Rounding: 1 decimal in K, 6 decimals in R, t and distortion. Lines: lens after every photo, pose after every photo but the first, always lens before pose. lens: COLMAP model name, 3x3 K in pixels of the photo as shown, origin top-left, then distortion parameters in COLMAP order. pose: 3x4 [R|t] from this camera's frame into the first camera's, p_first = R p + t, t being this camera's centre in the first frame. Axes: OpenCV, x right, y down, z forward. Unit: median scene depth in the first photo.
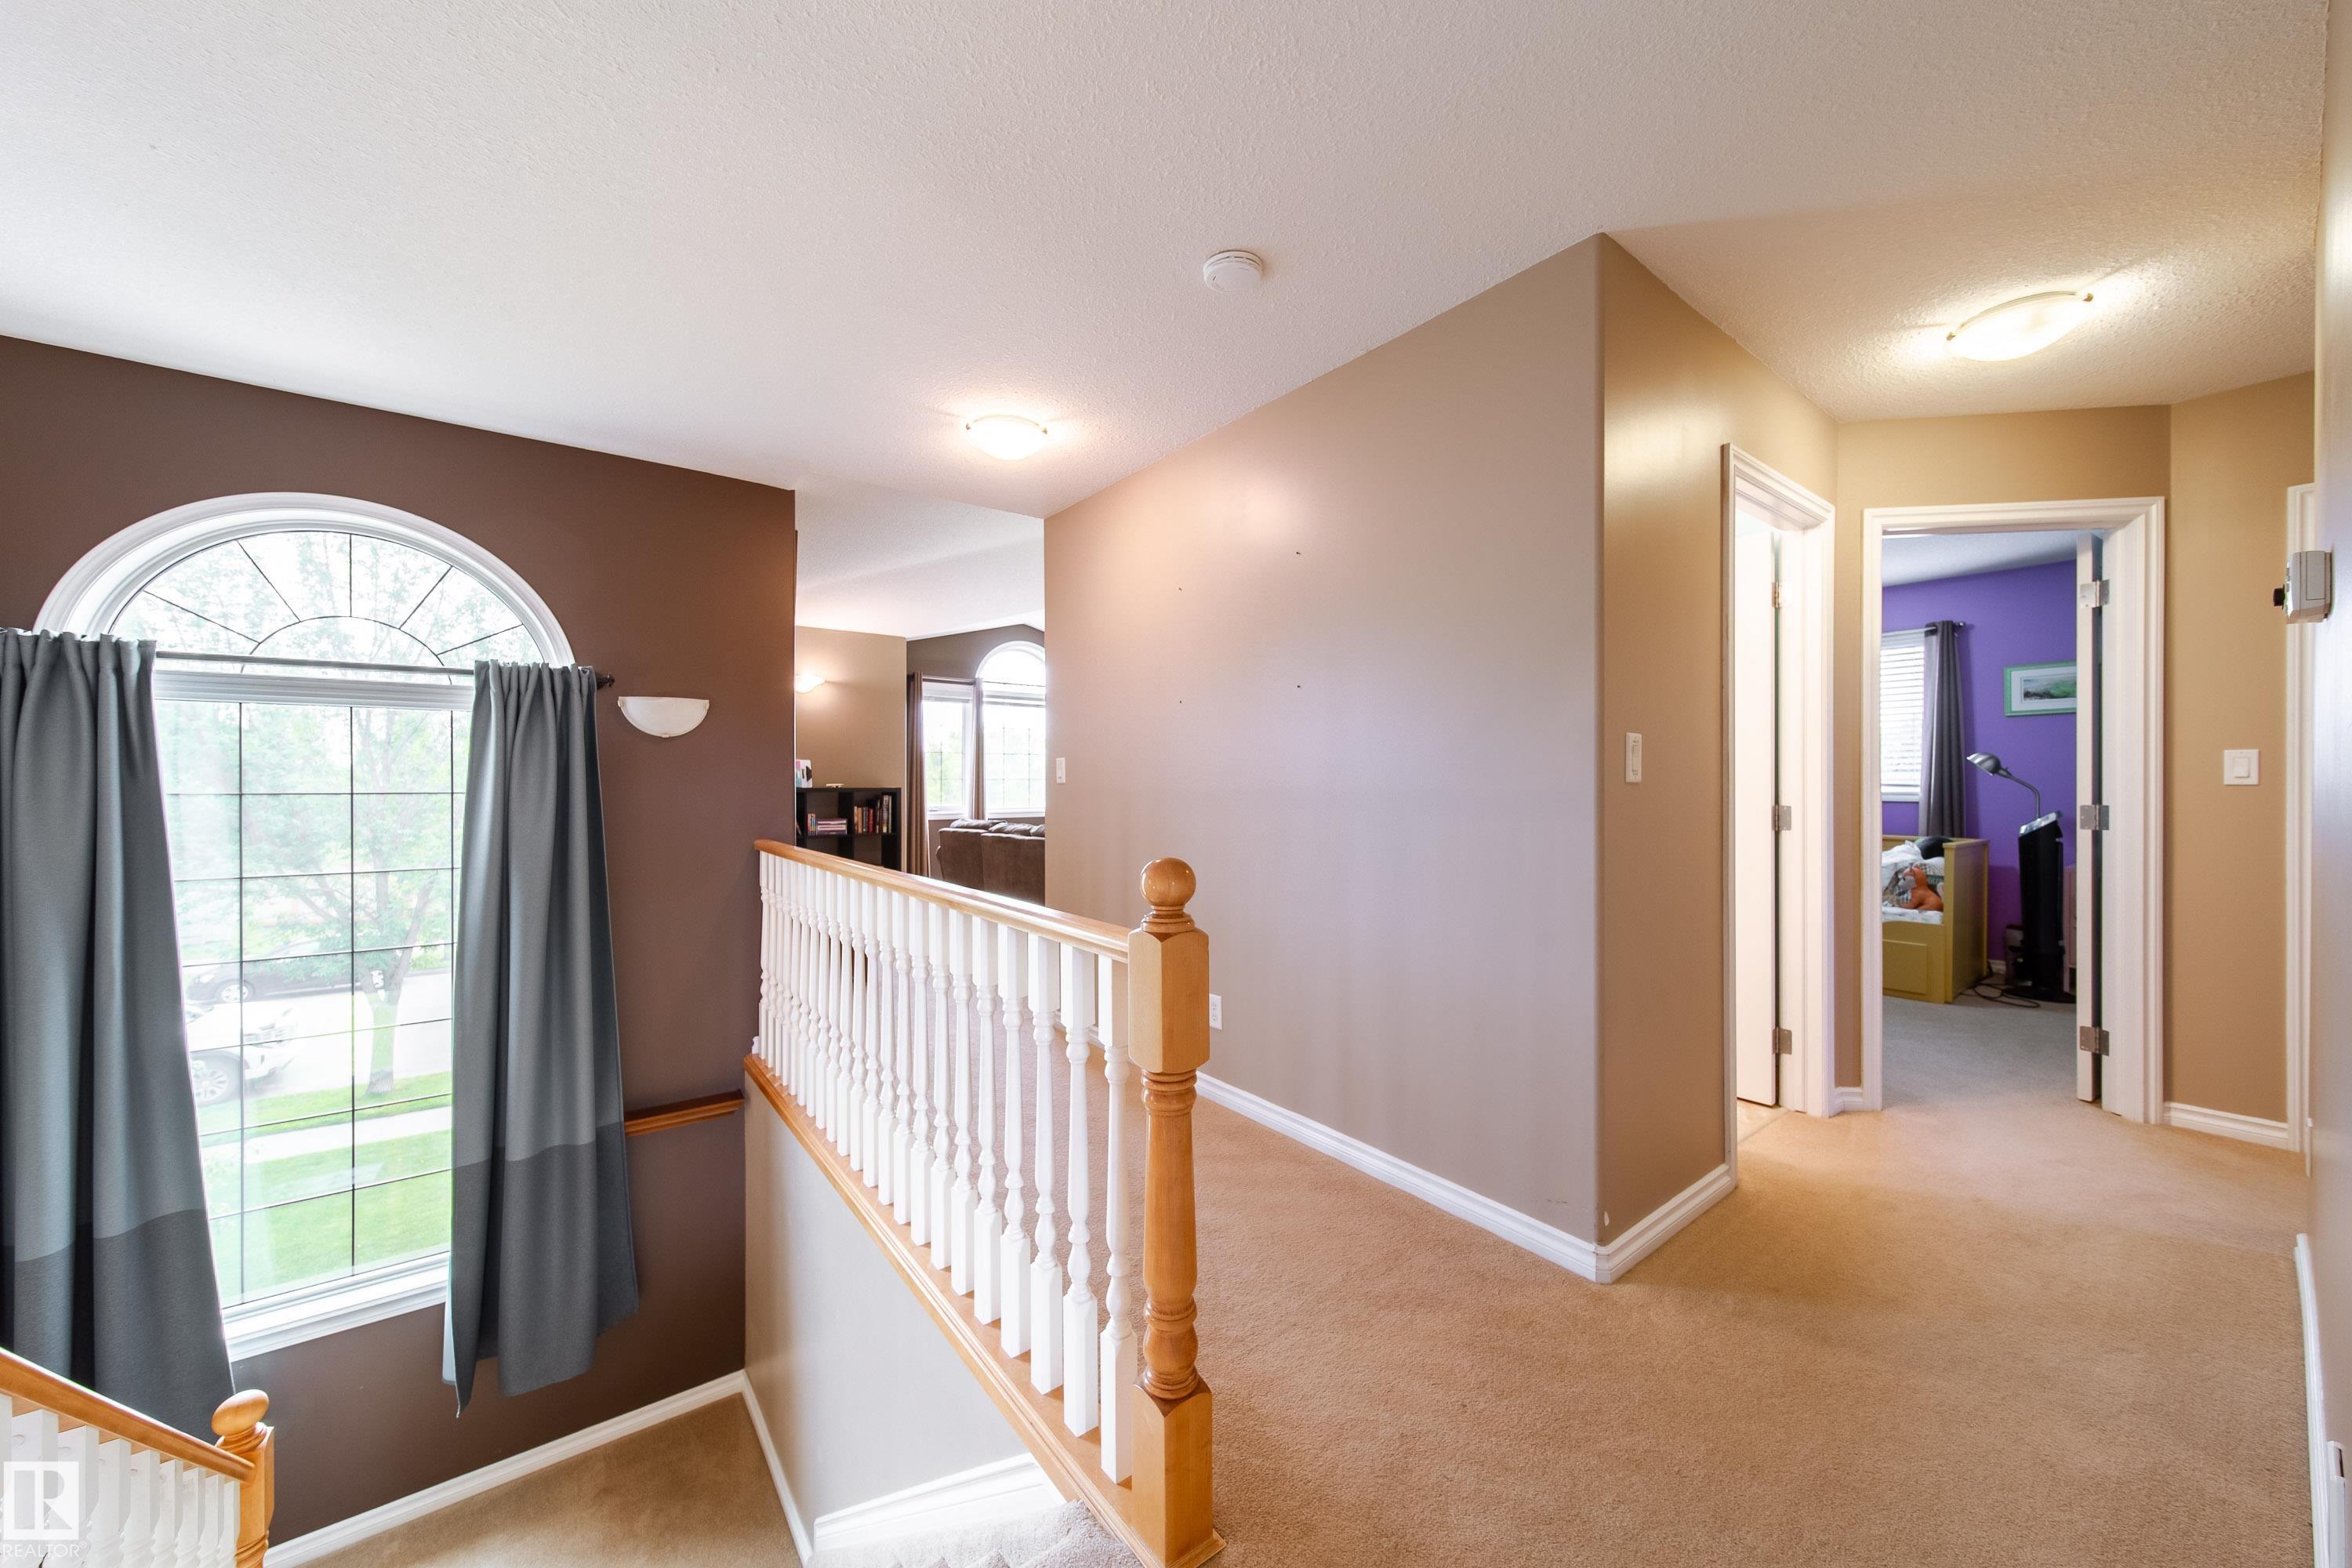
lens RADIAL K [[846.6, 0, 1174.1], [0, 846.6, 786.2], [0, 0, 1]] dist [-0.002796, -0.000091]
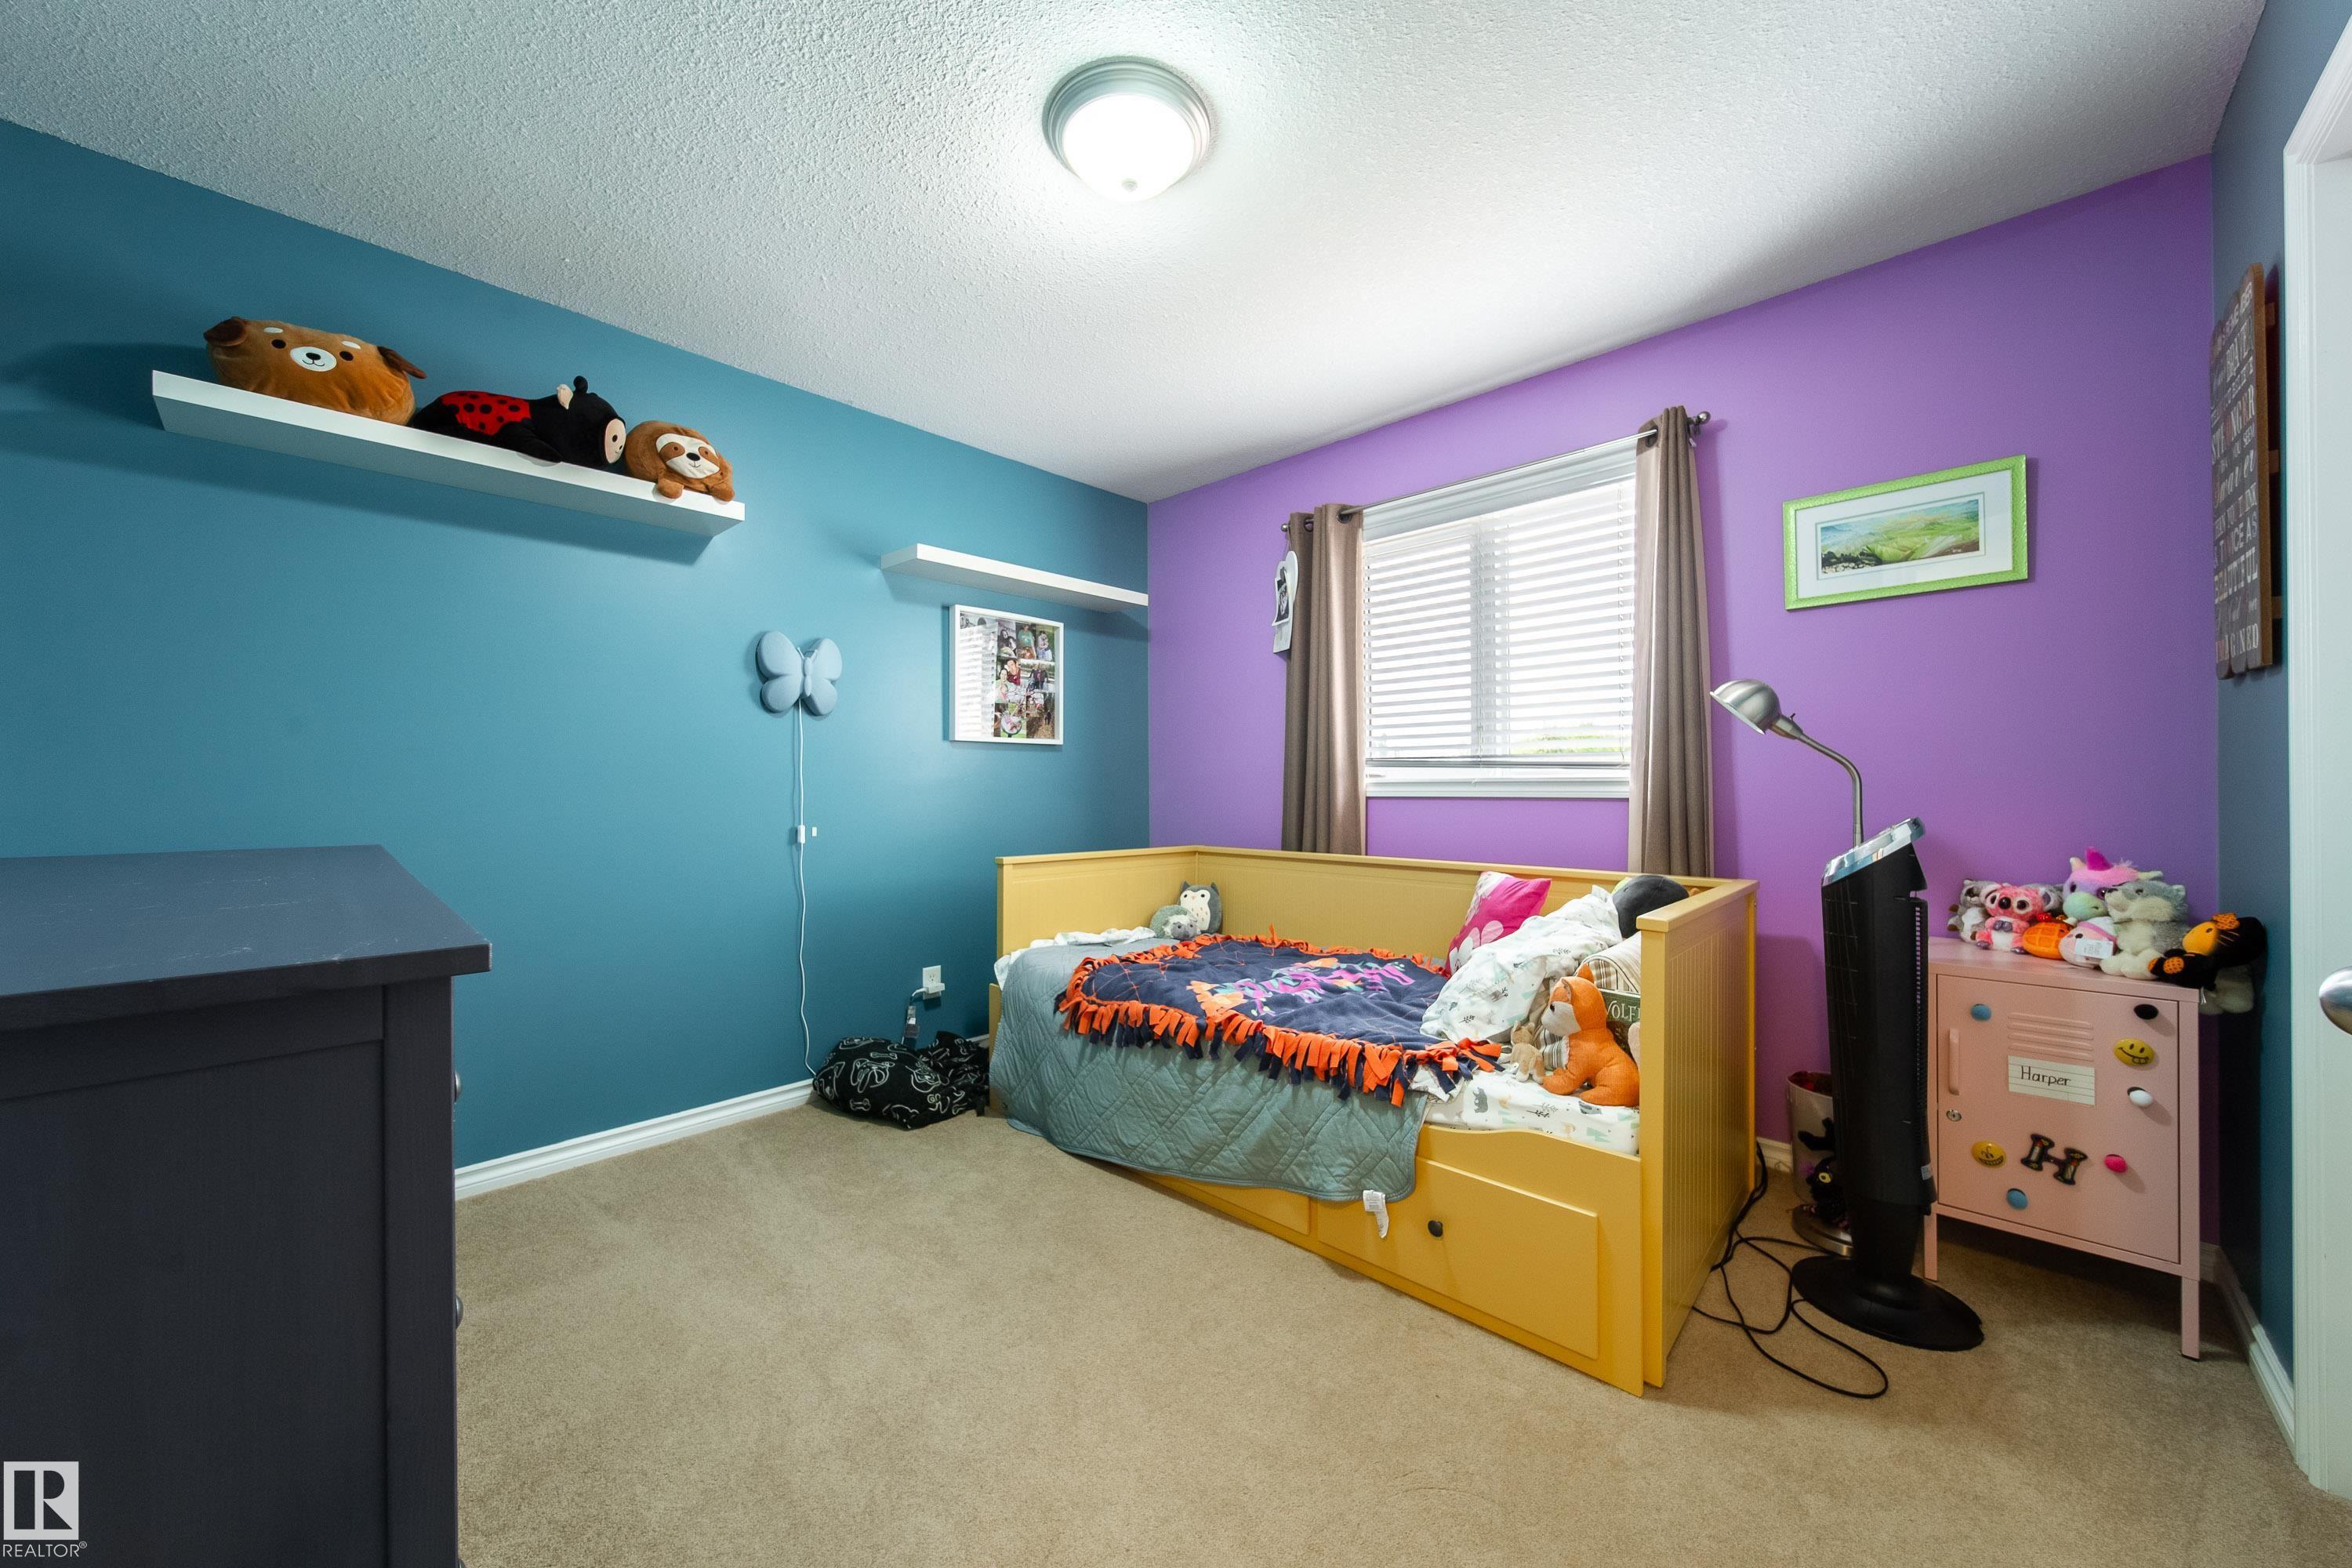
lens RADIAL K [[846.6, 0, 1169.2], [0, 846.6, 782.6], [0, 0, 1]] dist [-0.002796, -0.000091]
pose [[0.988165, -0.005386, 0.153300, 0.549957], [0.006228, 0.999968, -0.005014, 0.010628], [-0.153268, 0.005909, 0.988167, 0.565027]]
